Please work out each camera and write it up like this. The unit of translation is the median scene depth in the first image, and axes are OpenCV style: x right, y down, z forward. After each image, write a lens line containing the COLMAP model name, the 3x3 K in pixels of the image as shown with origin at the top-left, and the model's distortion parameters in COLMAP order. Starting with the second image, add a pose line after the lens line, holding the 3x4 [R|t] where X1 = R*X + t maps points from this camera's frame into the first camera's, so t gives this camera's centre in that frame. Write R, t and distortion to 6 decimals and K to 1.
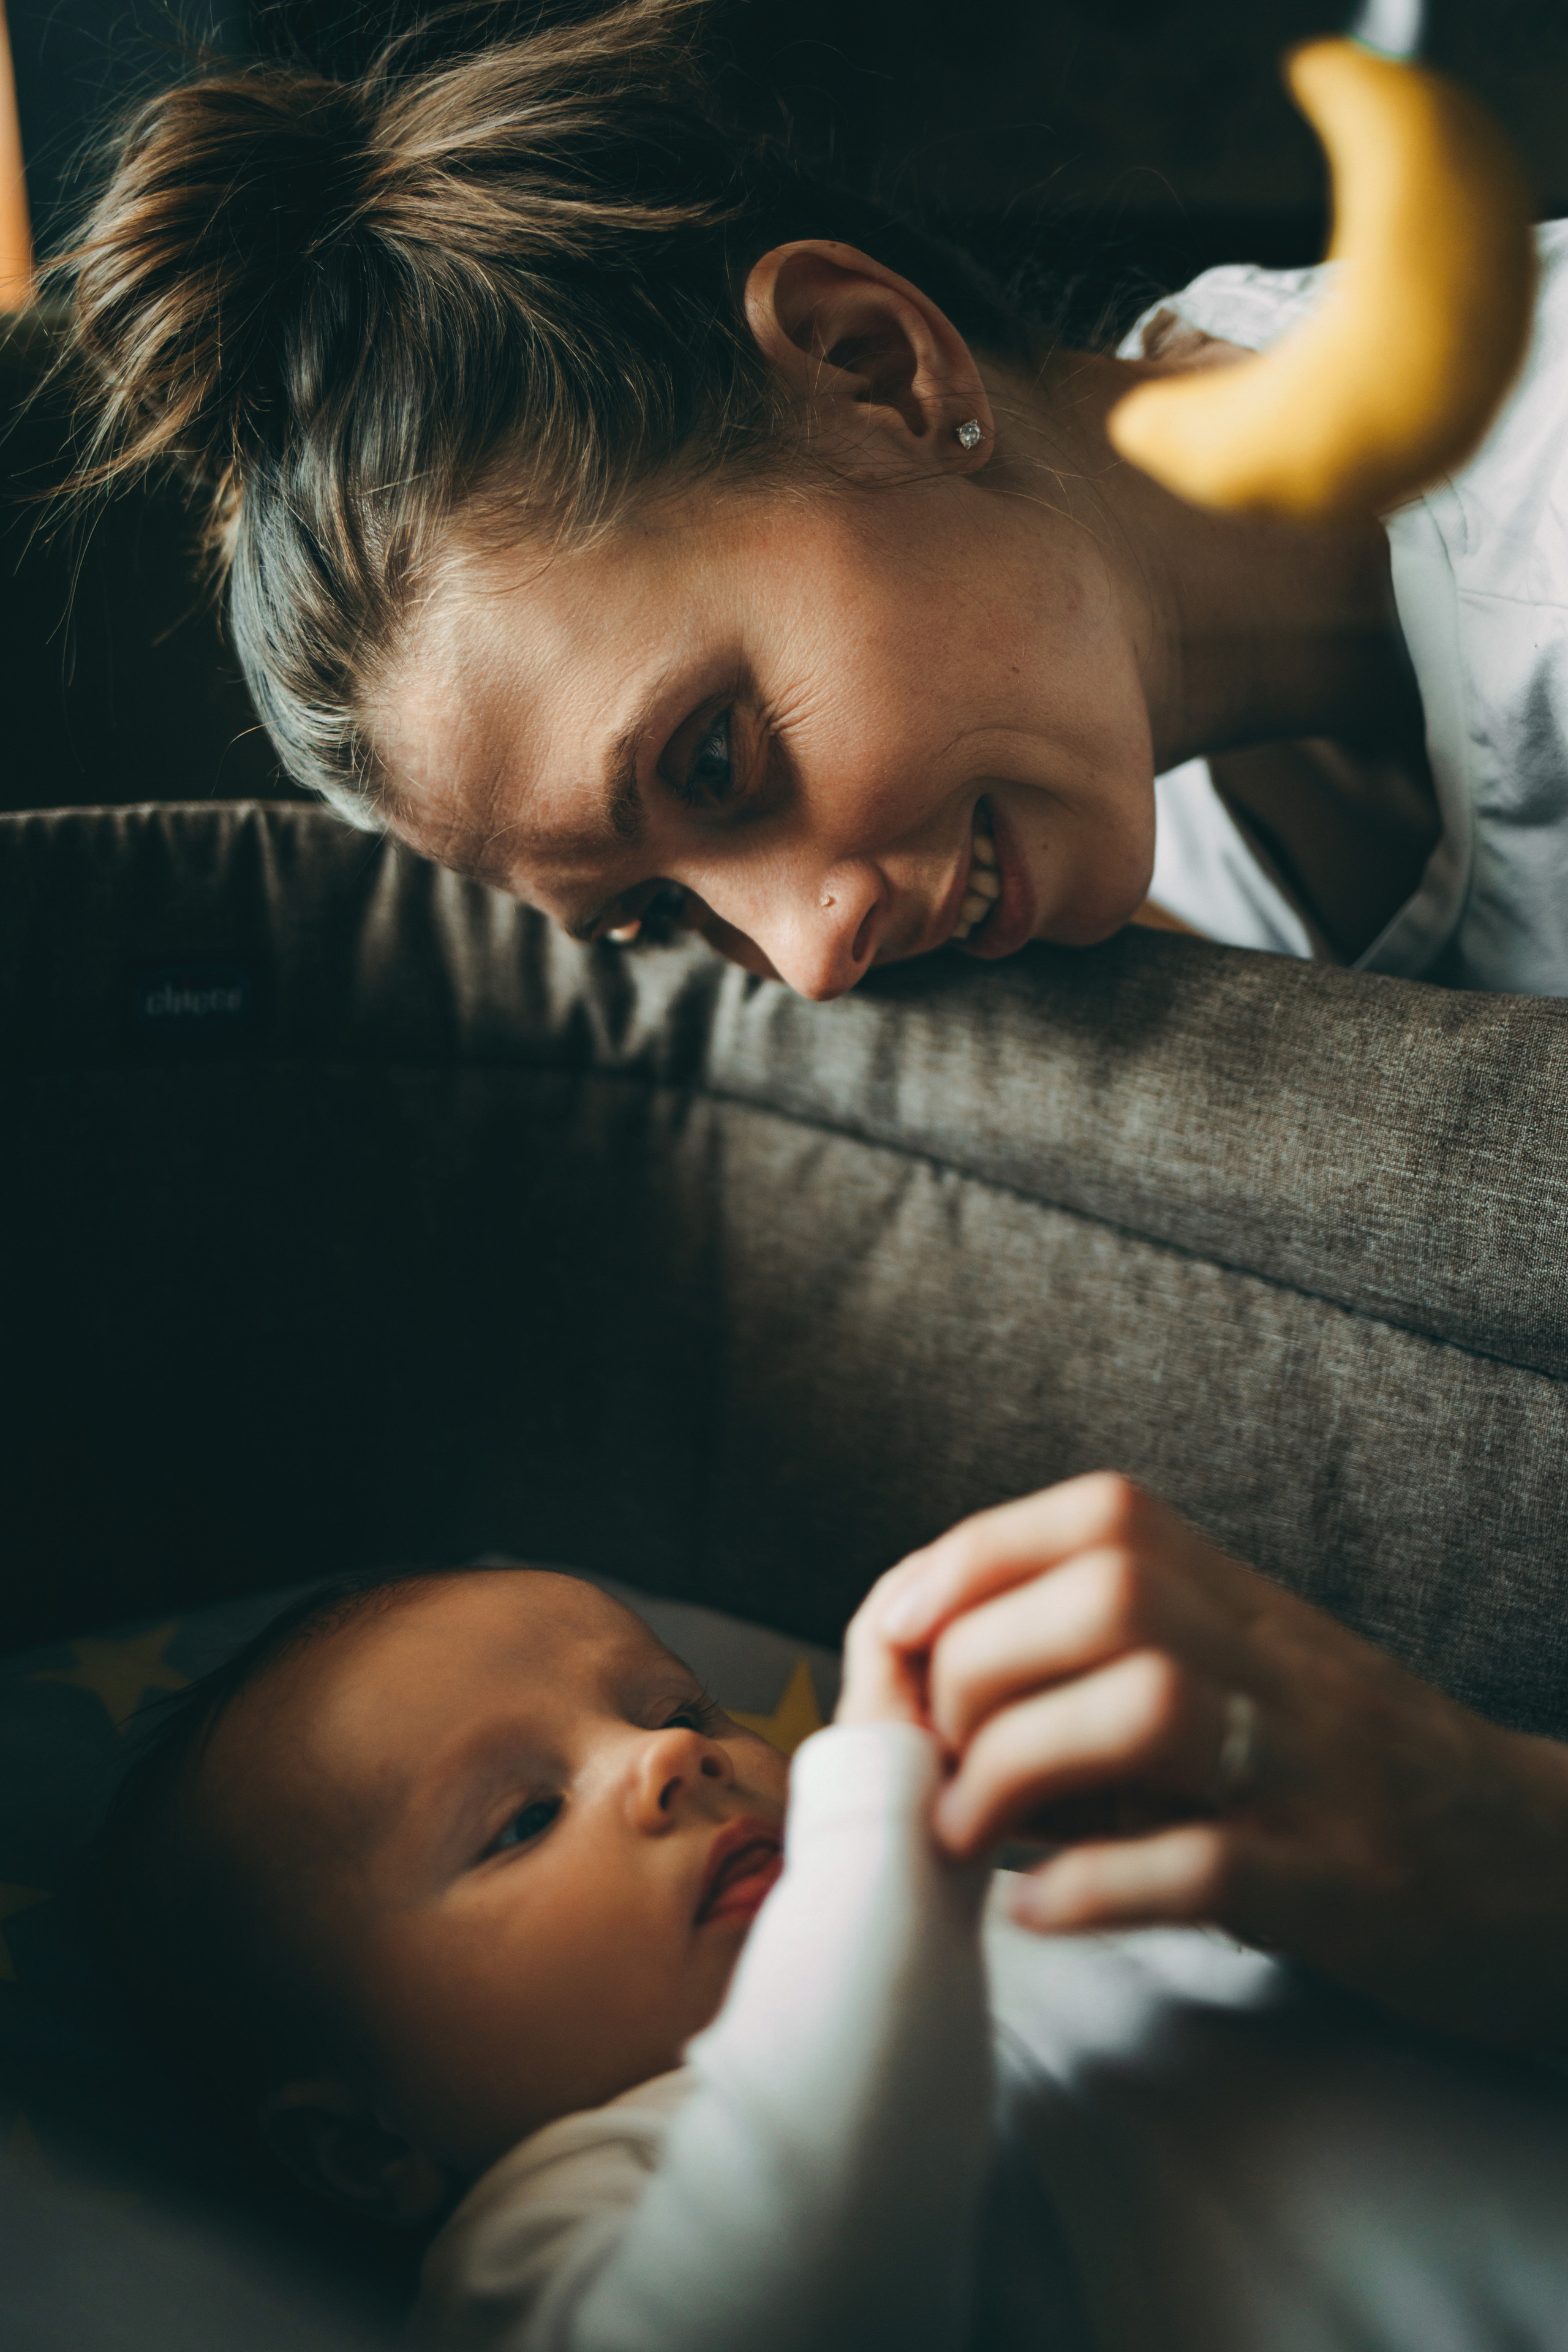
lens RADIAL K [[2315.8, 0, 784.0], [0, 2315.8, 1176.0], [0, 0, 1]] dist [-0.100166, 0.118711]
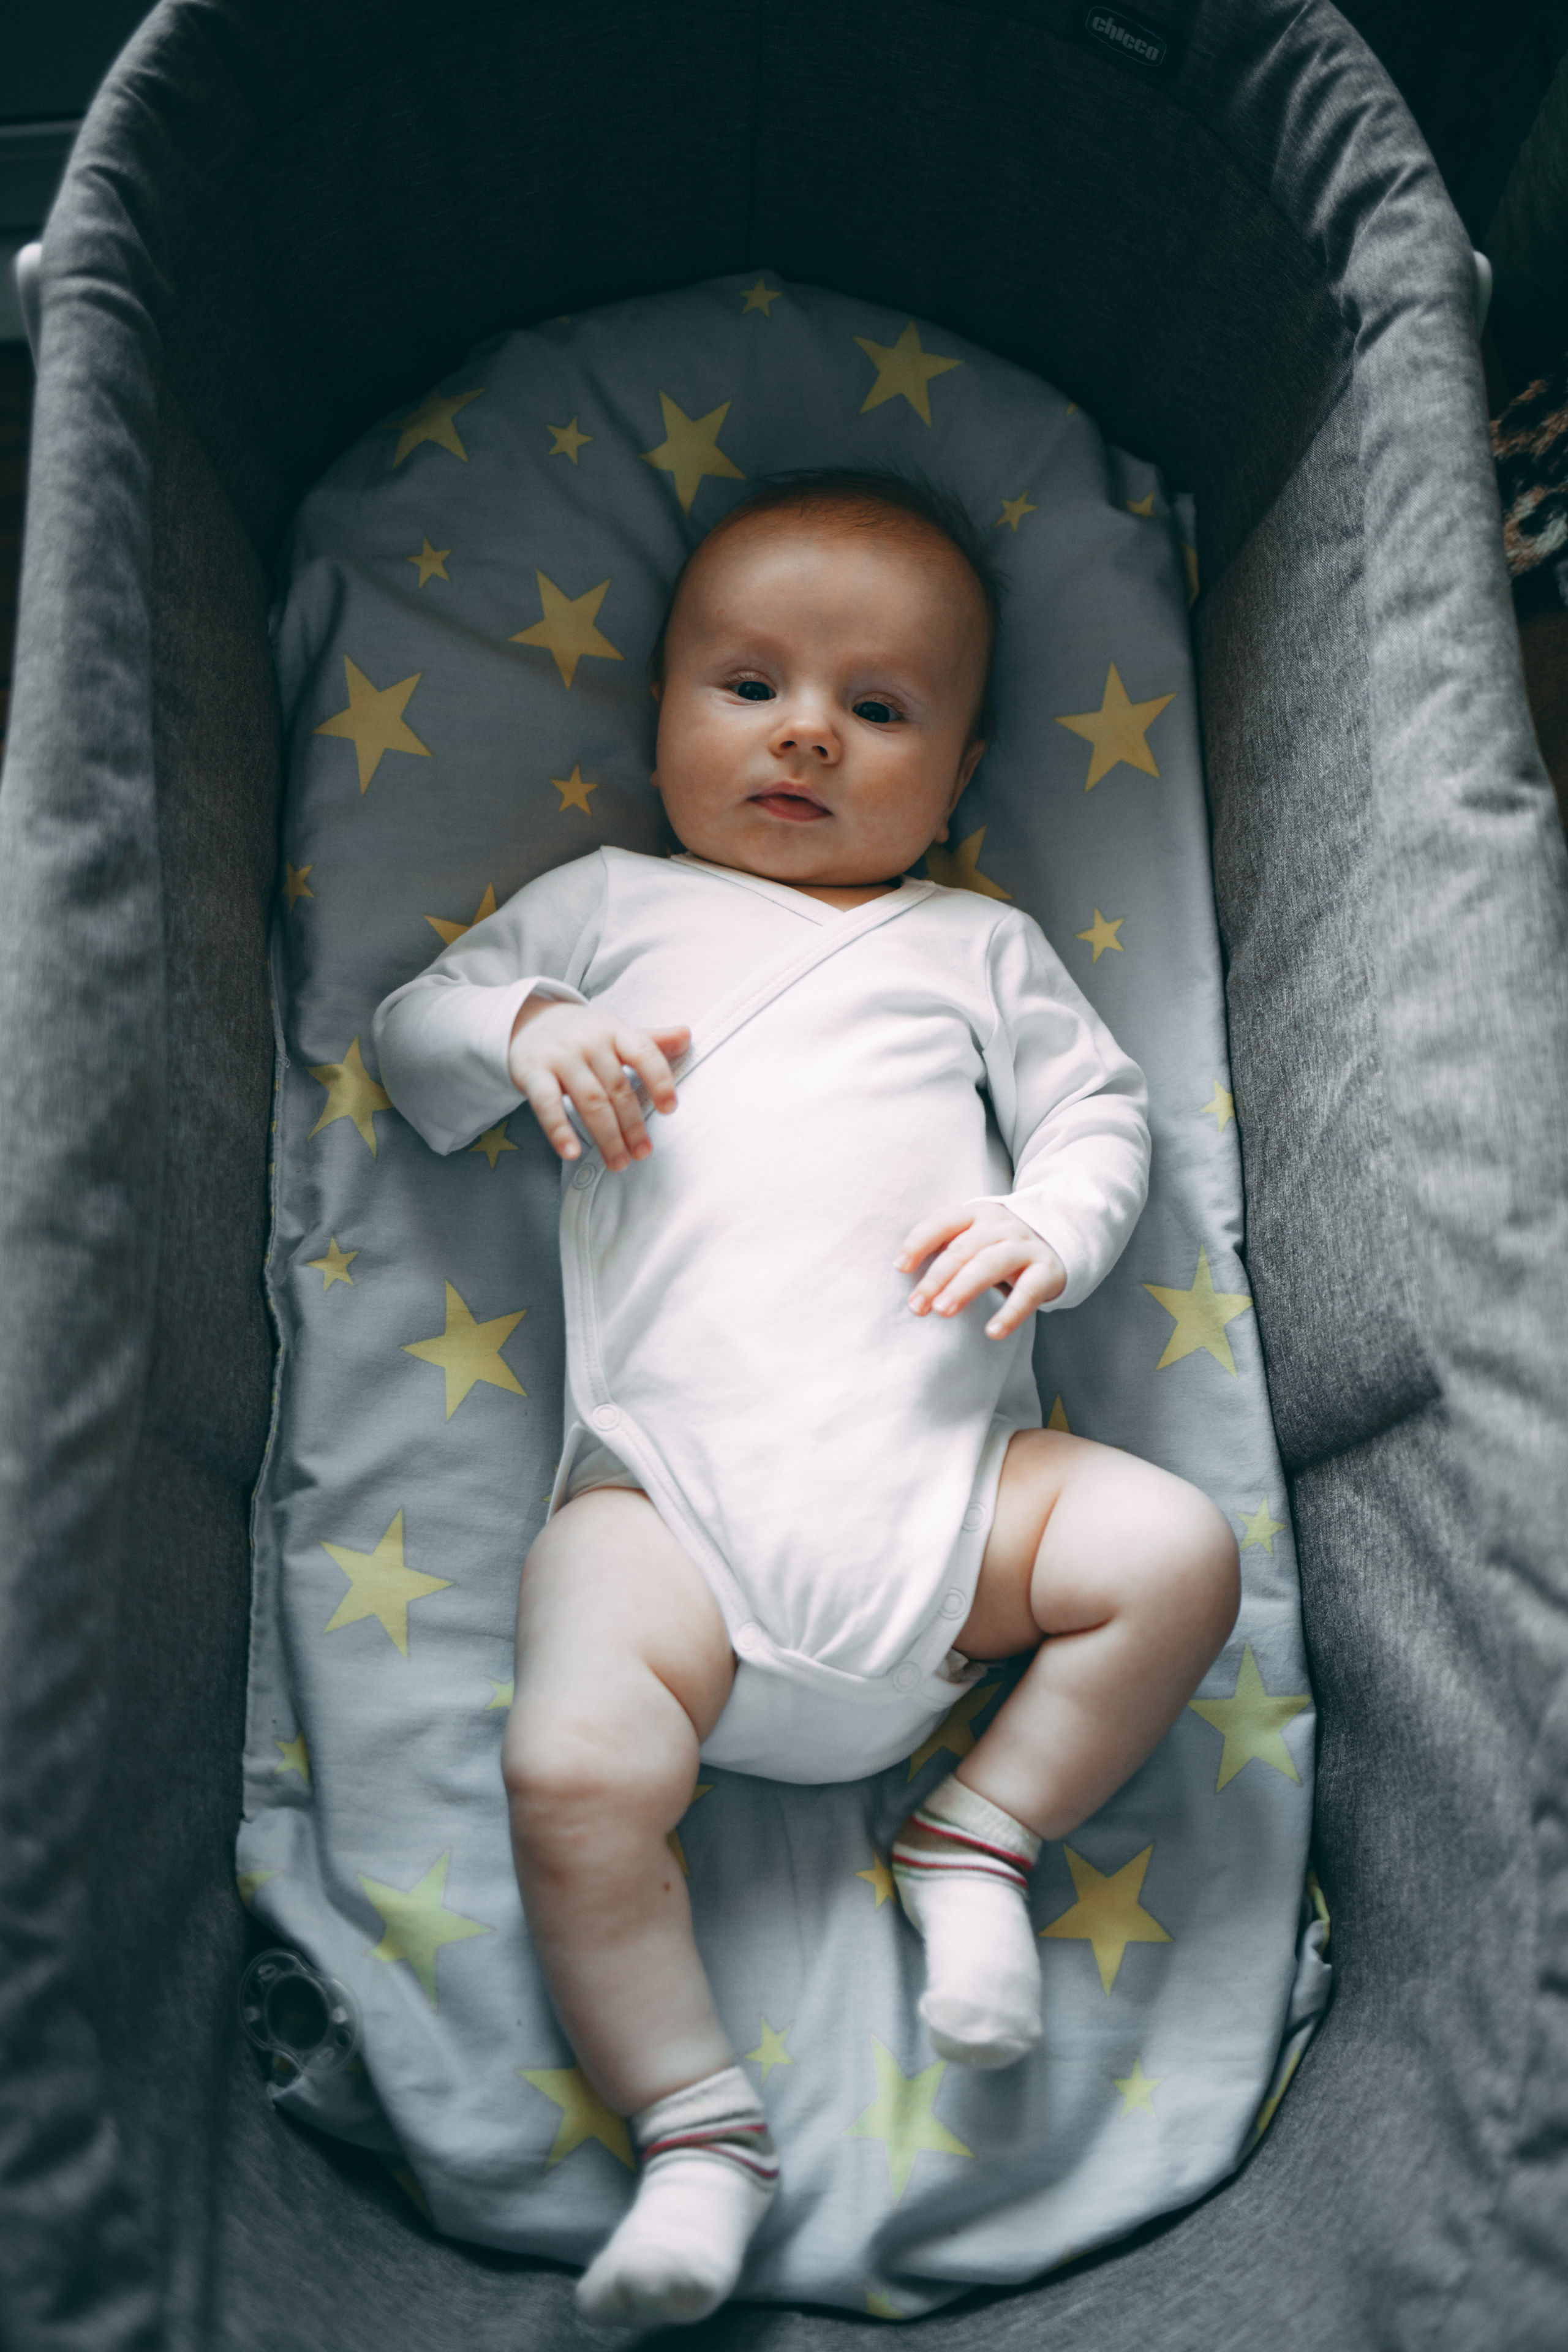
lens RADIAL K [[2315.8, 0, 784.0], [0, 2315.8, 1176.0], [0, 0, 1]] dist [-0.100166, 0.118711]
pose [[0.517114, 0.819330, -0.247572, 0.565998], [-0.337263, 0.460898, 0.820870, -0.877854], [0.786668, -0.340987, 0.514666, -0.062657]]
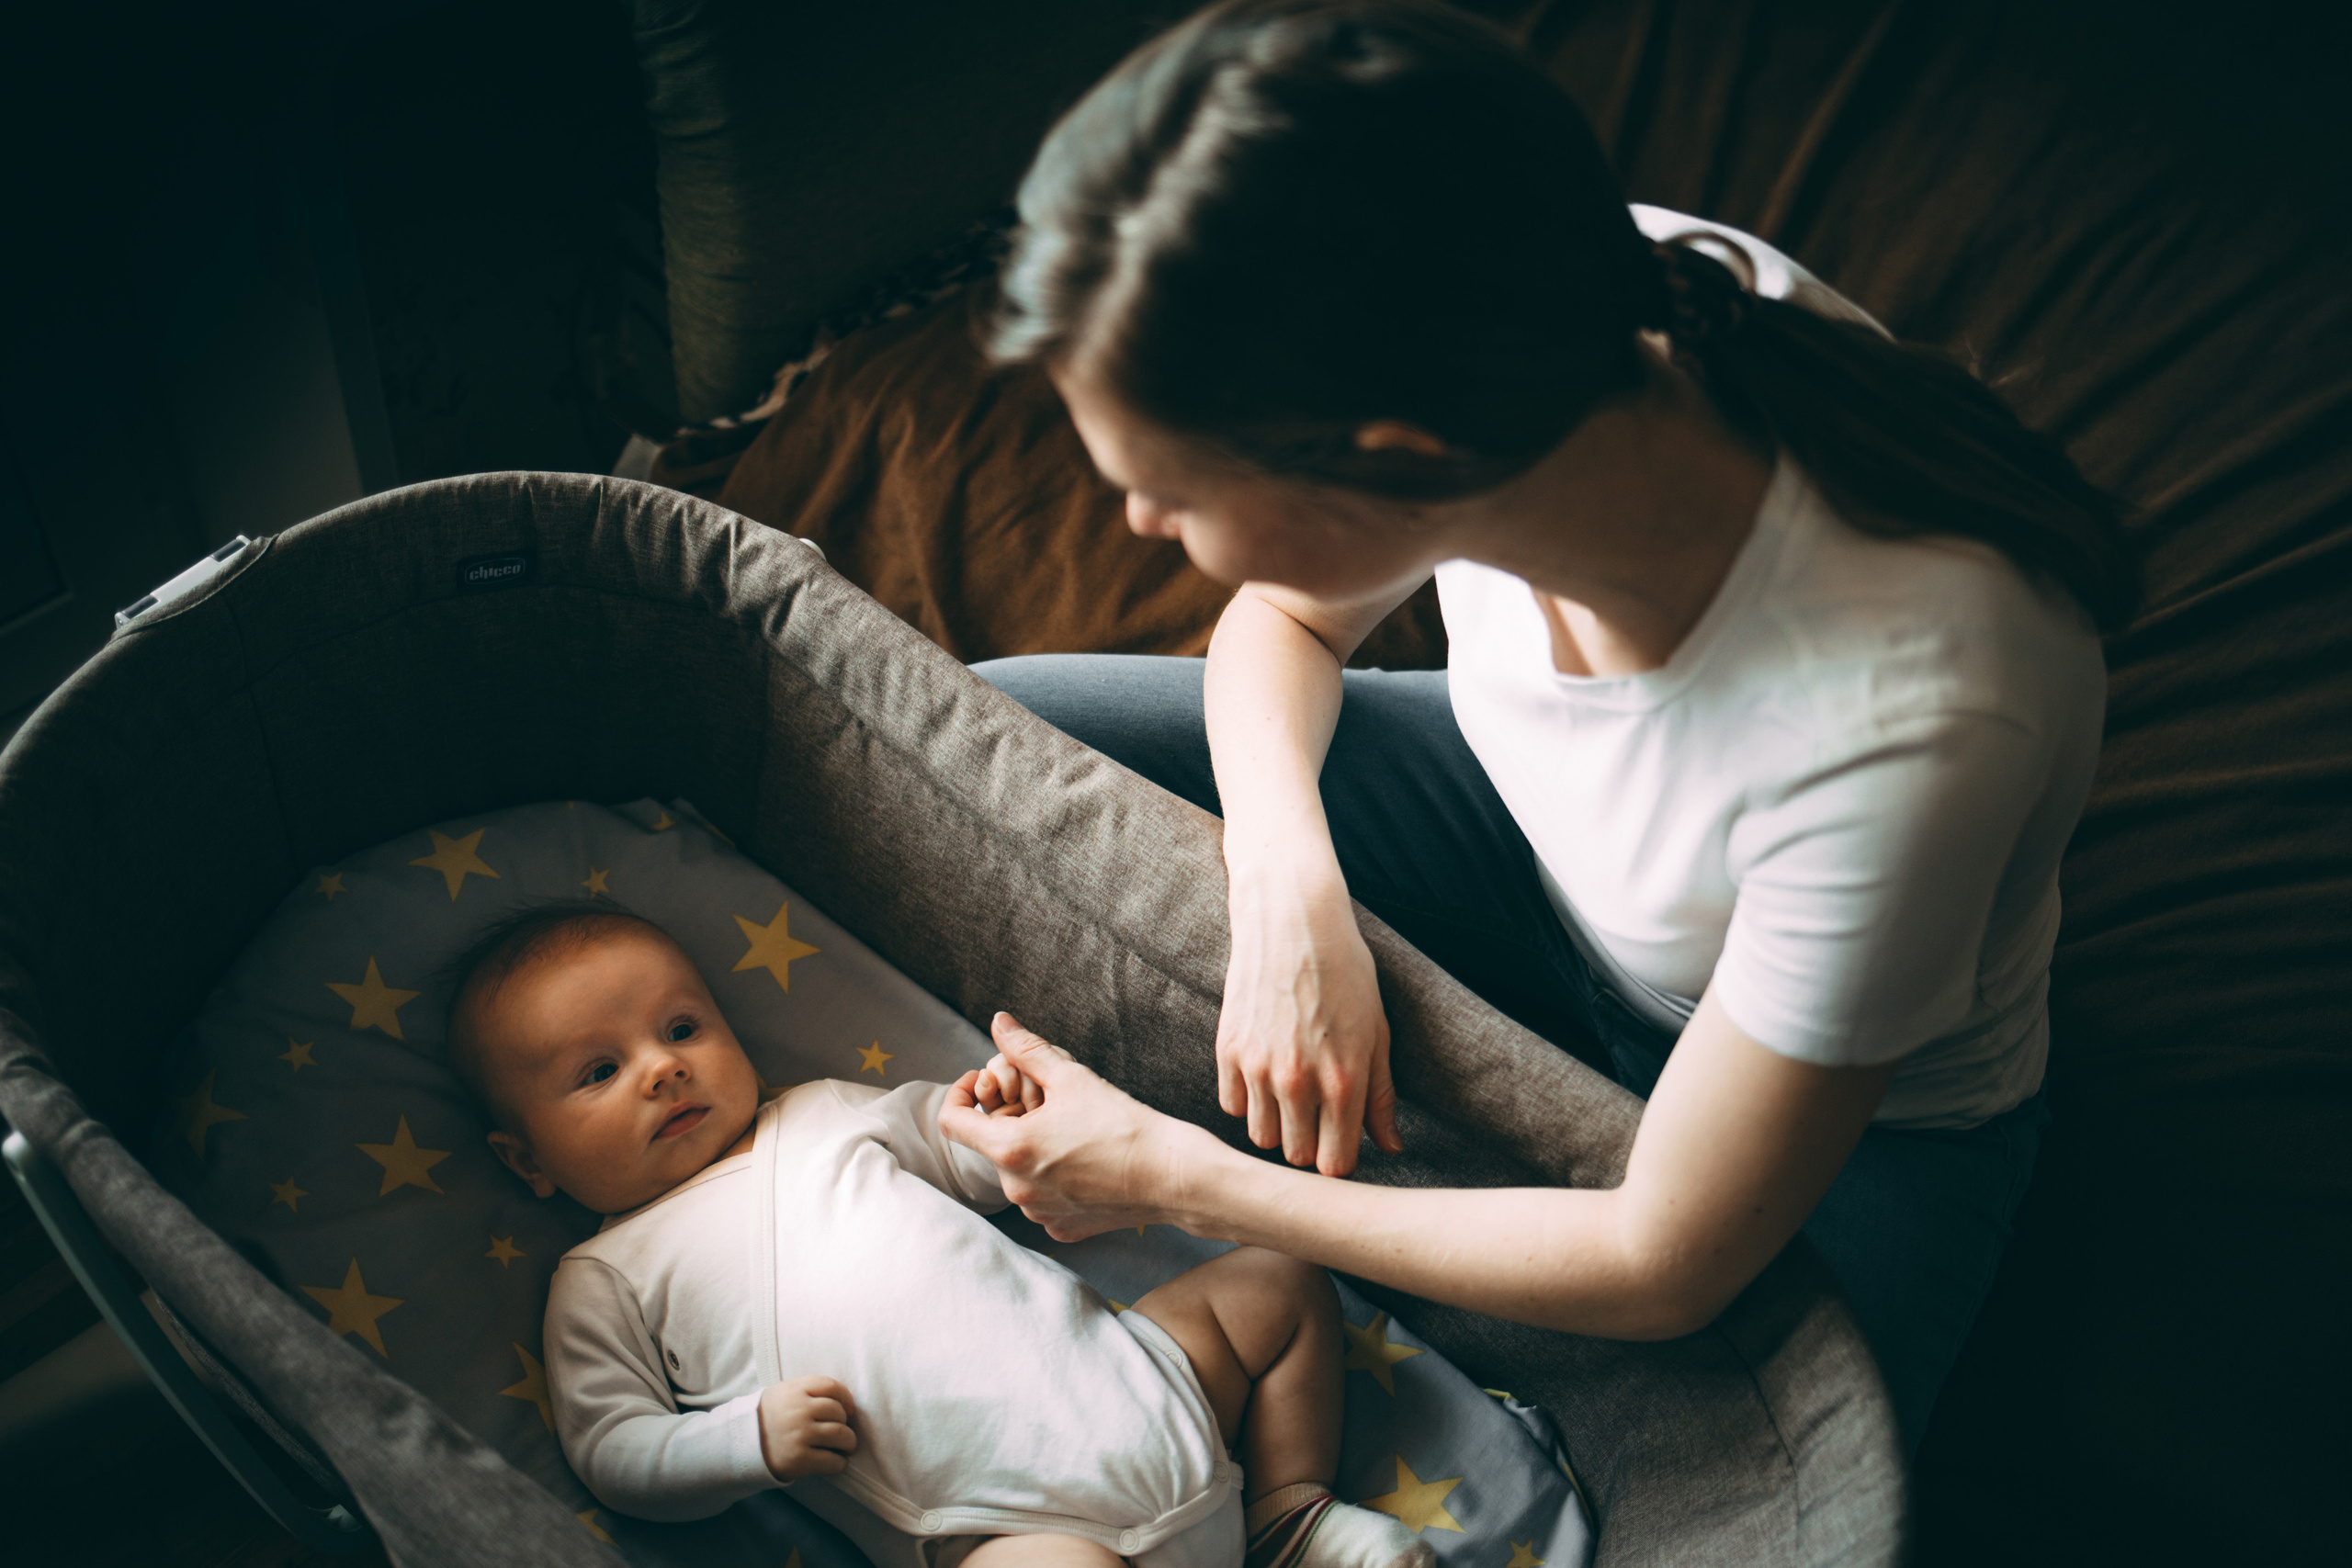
lens RADIAL K [[2315.6, 0, 1187.3], [0, 2315.6, 739.1], [0, 0, 1]] dist [-0.100166, 0.118711]
pose [[0.984745, 0.173198, 0.016741, 0.341558], [-0.159950, 0.863118, 0.479002, -1.081643], [0.068513, -0.474373, 0.877654, -0.795464]]
